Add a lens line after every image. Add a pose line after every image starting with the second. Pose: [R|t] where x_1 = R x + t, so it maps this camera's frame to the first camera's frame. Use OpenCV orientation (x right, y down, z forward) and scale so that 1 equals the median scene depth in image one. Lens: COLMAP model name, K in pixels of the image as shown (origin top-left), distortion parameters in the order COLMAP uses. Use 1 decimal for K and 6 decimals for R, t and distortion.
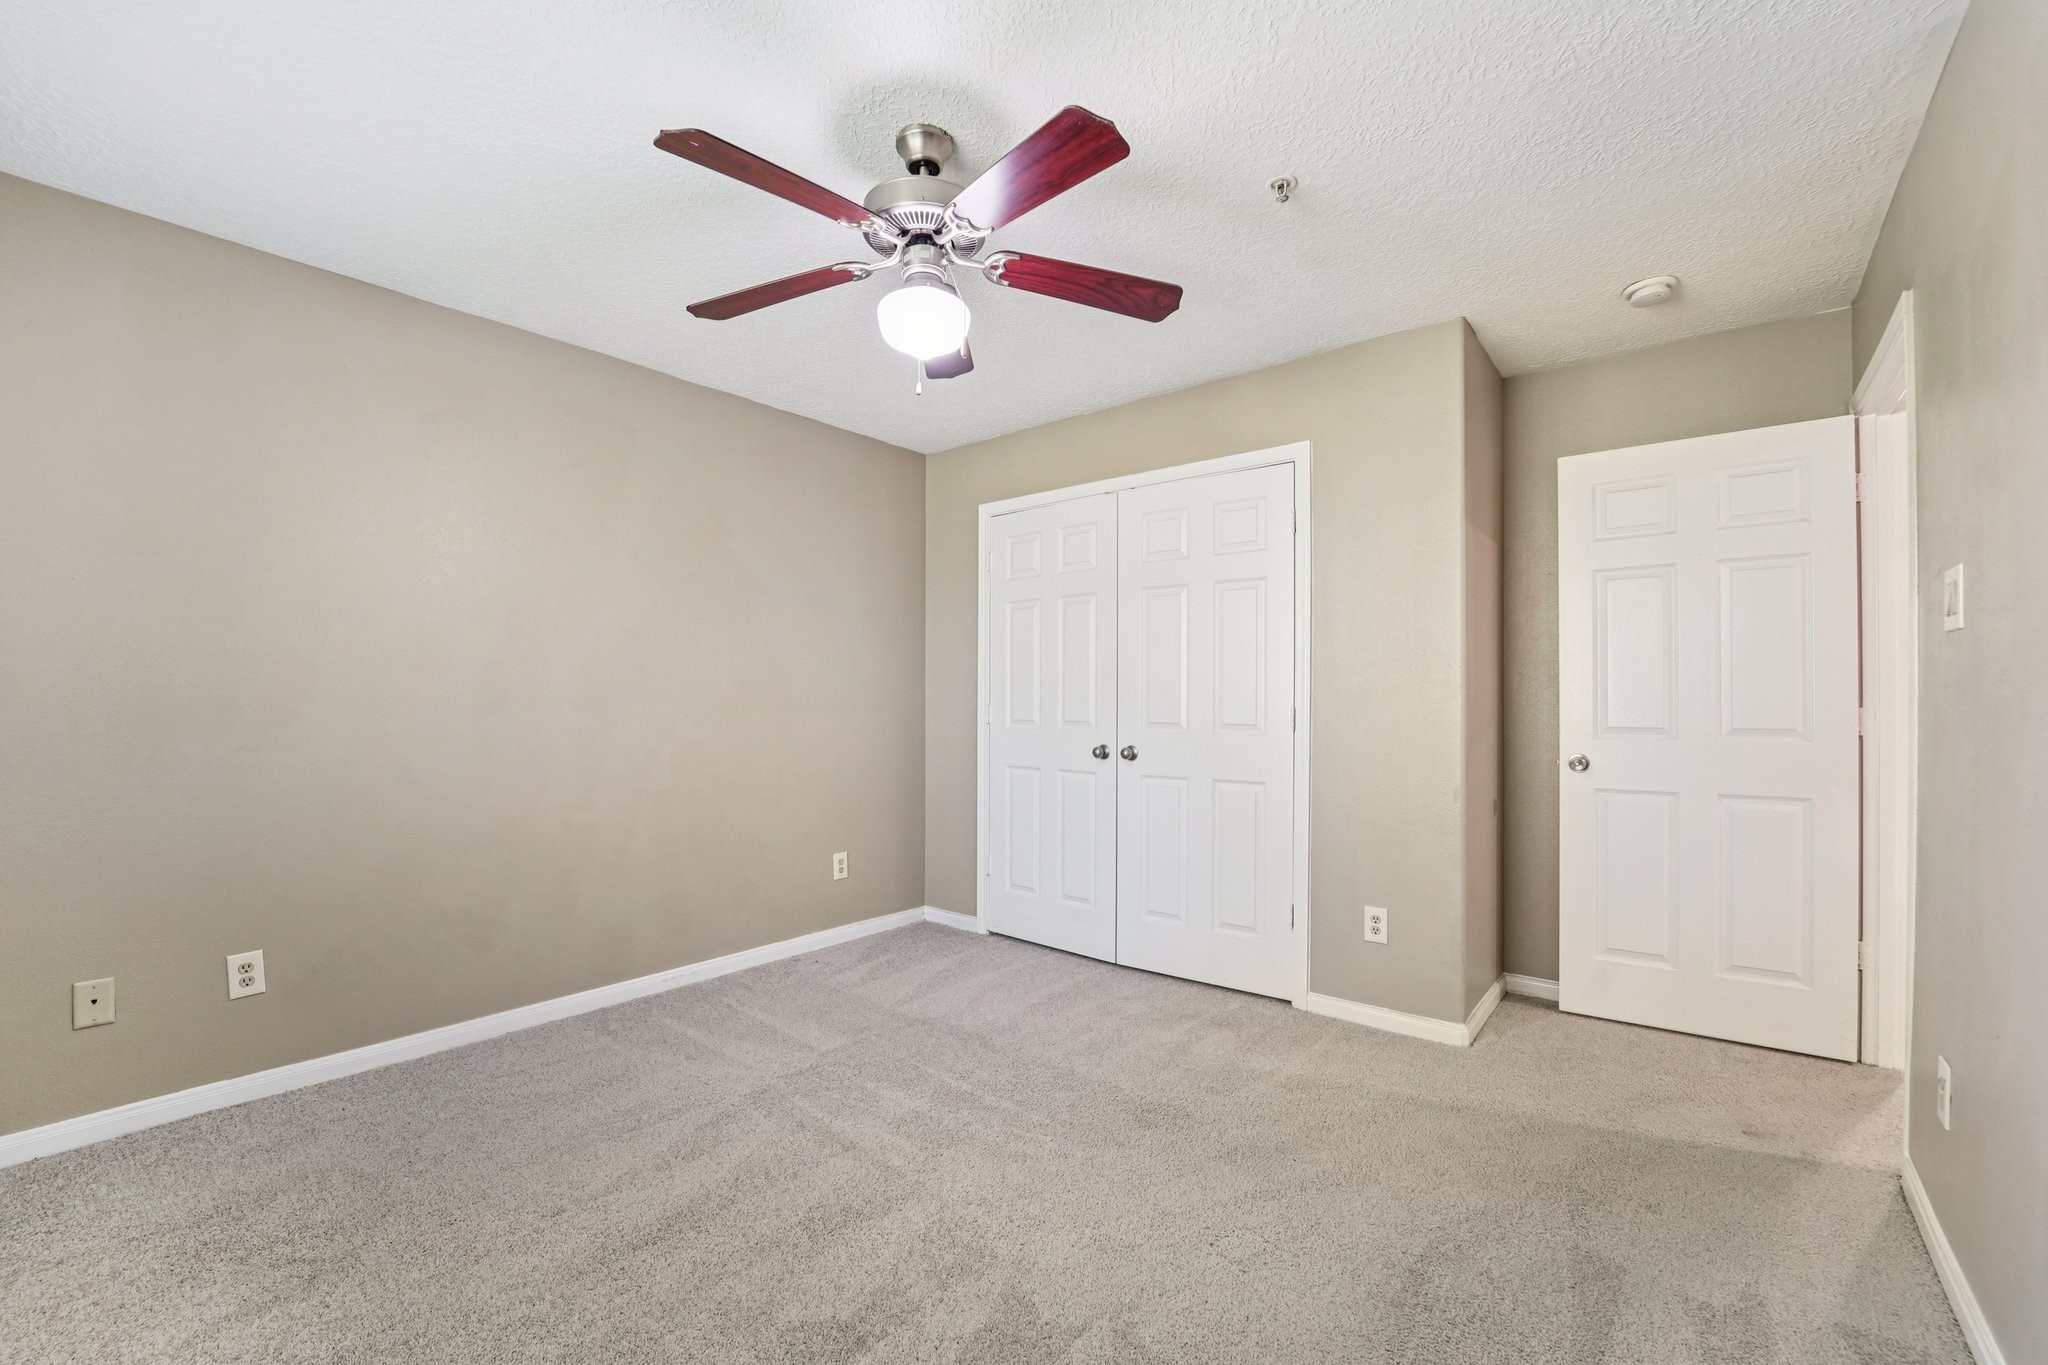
lens RADIAL K [[839.4, 0, 1003.0], [0, 839.4, 700.5], [0, 0, 1]] dist [-0.020038, 0.000132]
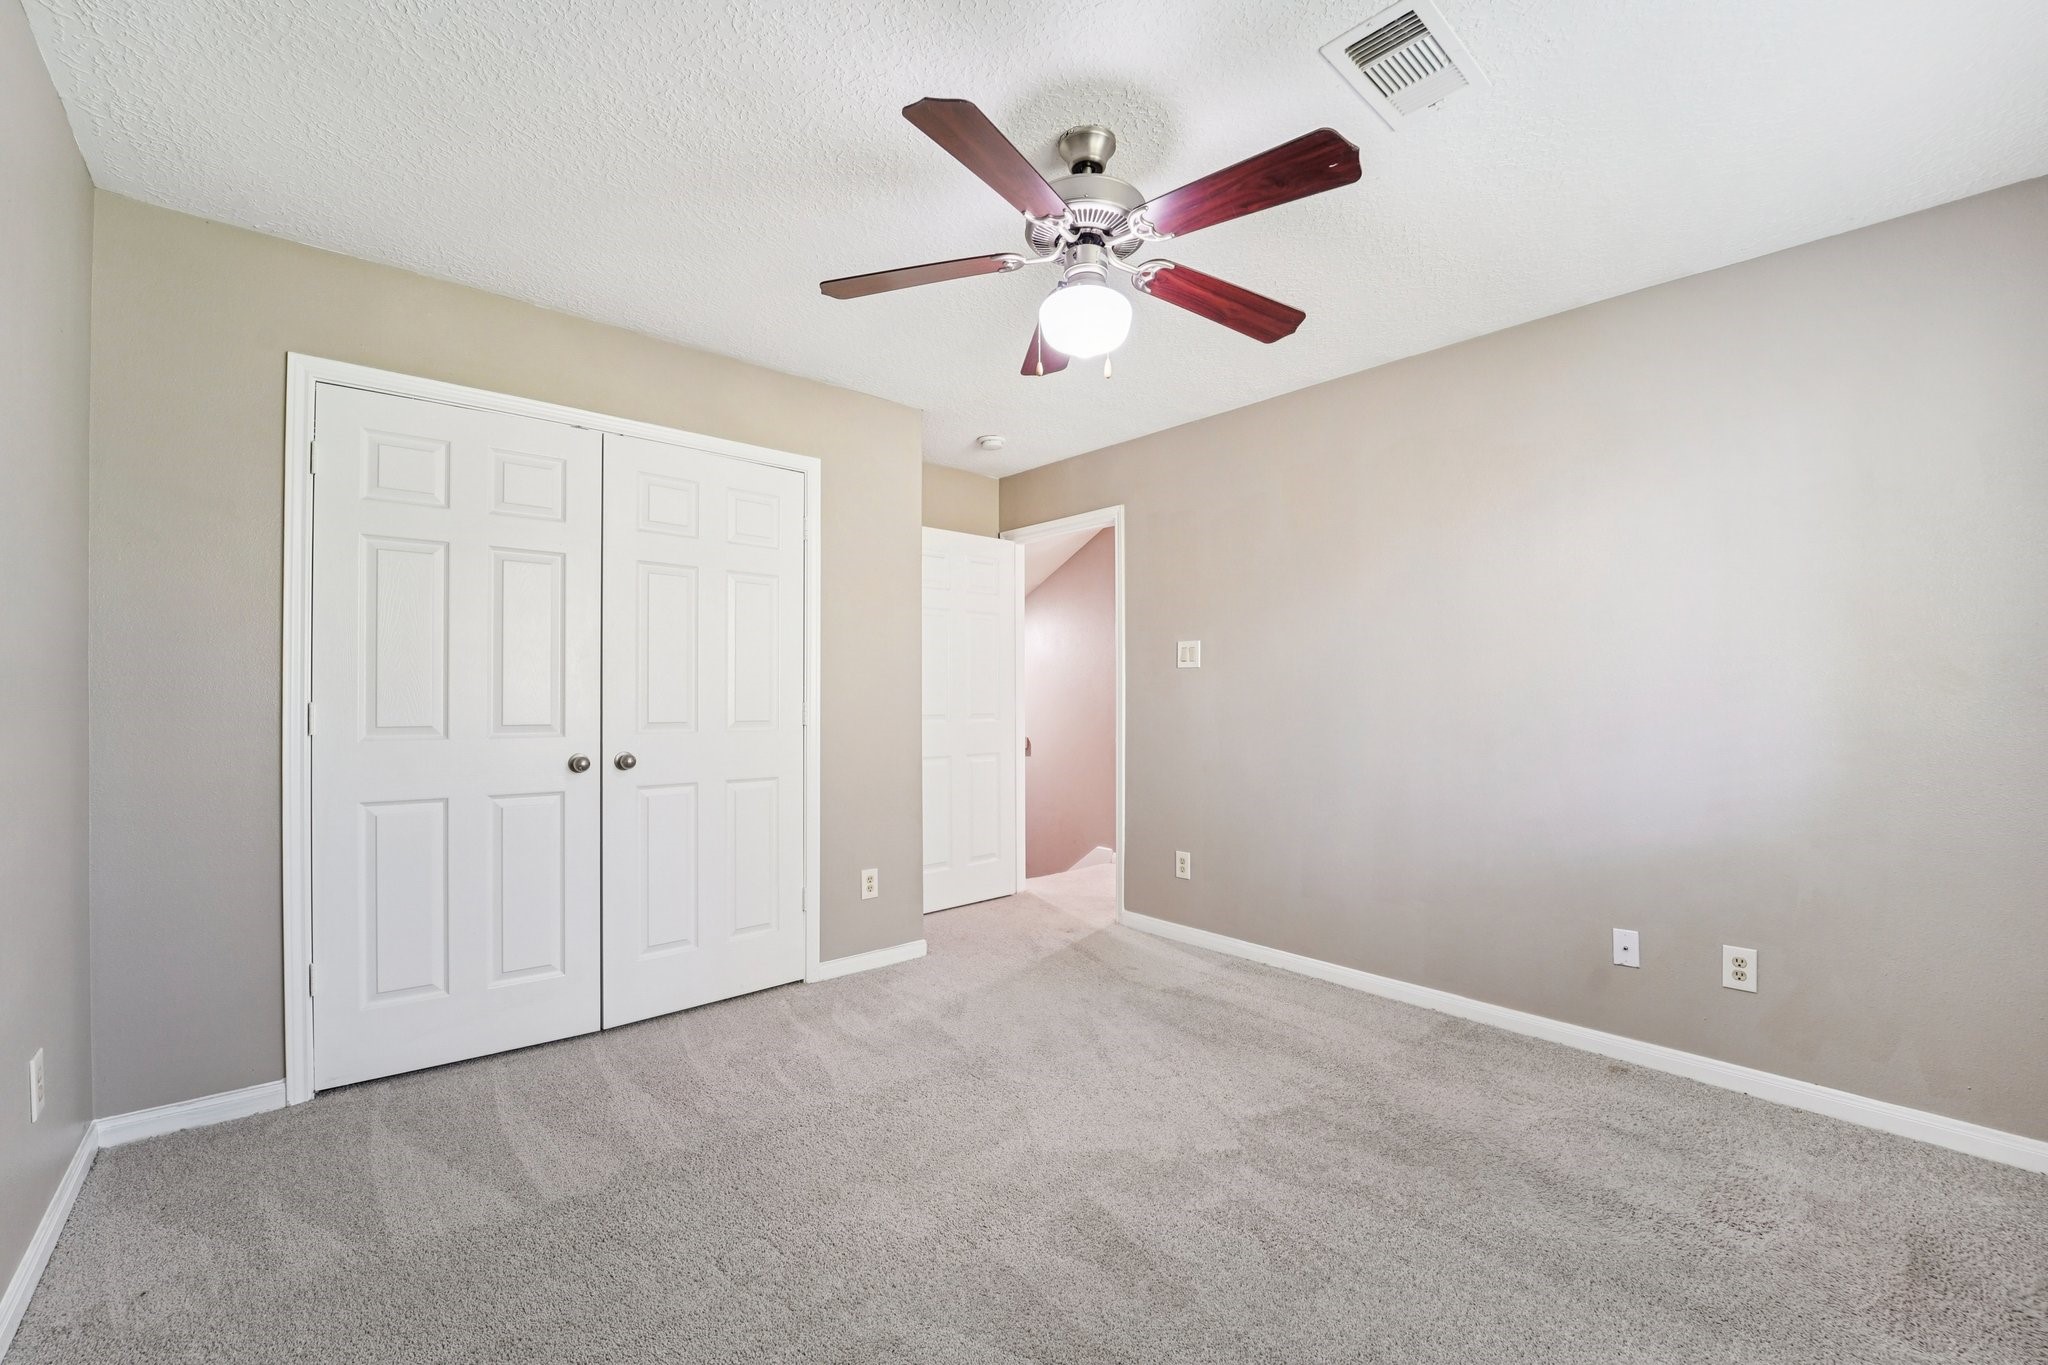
lens RADIAL K [[839.4, 0, 1029.6], [0, 839.4, 689.4], [0, 0, 1]] dist [-0.020038, 0.000132]
pose [[0.151492, 0.009333, 0.988414, -0.627586], [-0.000259, 0.999956, -0.009402, 0.000940], [-0.988458, 0.001169, 0.151488, 0.521149]]
